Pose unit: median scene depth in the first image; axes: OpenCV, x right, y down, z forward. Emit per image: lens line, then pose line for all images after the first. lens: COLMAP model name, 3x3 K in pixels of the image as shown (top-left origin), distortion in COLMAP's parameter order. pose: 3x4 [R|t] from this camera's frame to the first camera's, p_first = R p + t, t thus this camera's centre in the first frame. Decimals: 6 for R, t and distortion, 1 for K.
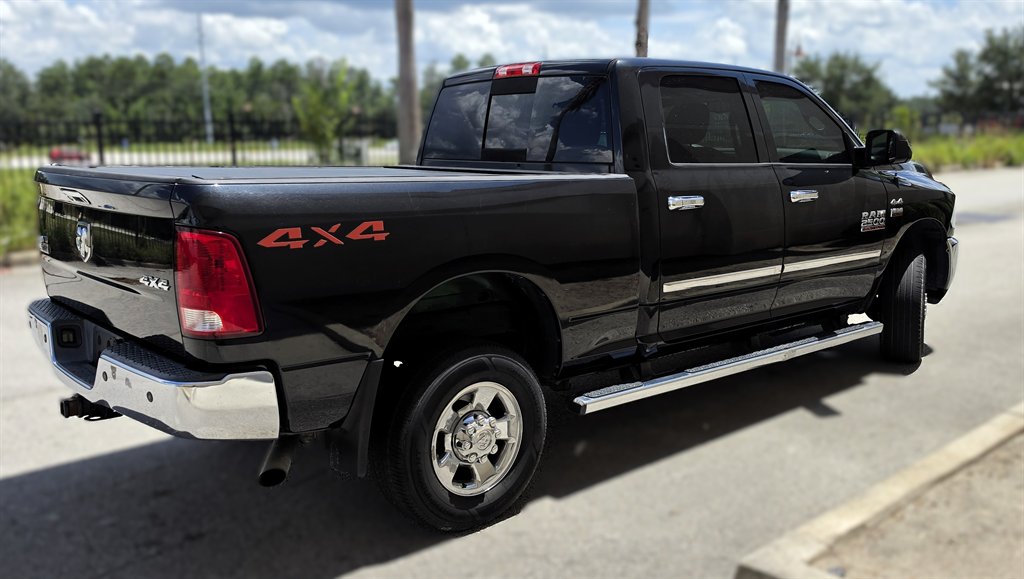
lens RADIAL K [[853.4, 0, 512.0], [0, 853.4, 289.5], [0, 0, 1]] dist [0.110860, -0.155474]
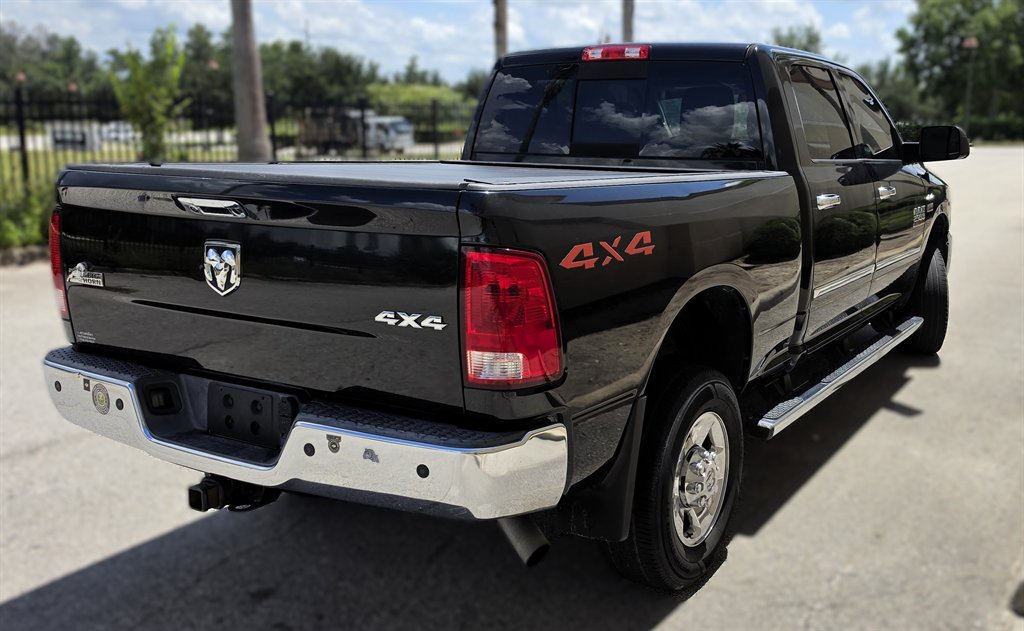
lens RADIAL K [[918.8, 0, 610.7], [0, 918.8, 294.6], [0, 0, 1]] dist [0.129489, -0.210492]
pose [[0.946165, -0.046032, 0.320395, -0.405079], [0.044527, 0.998936, 0.012026, -0.026159], [-0.320608, 0.002888, 0.947208, 0.138902]]
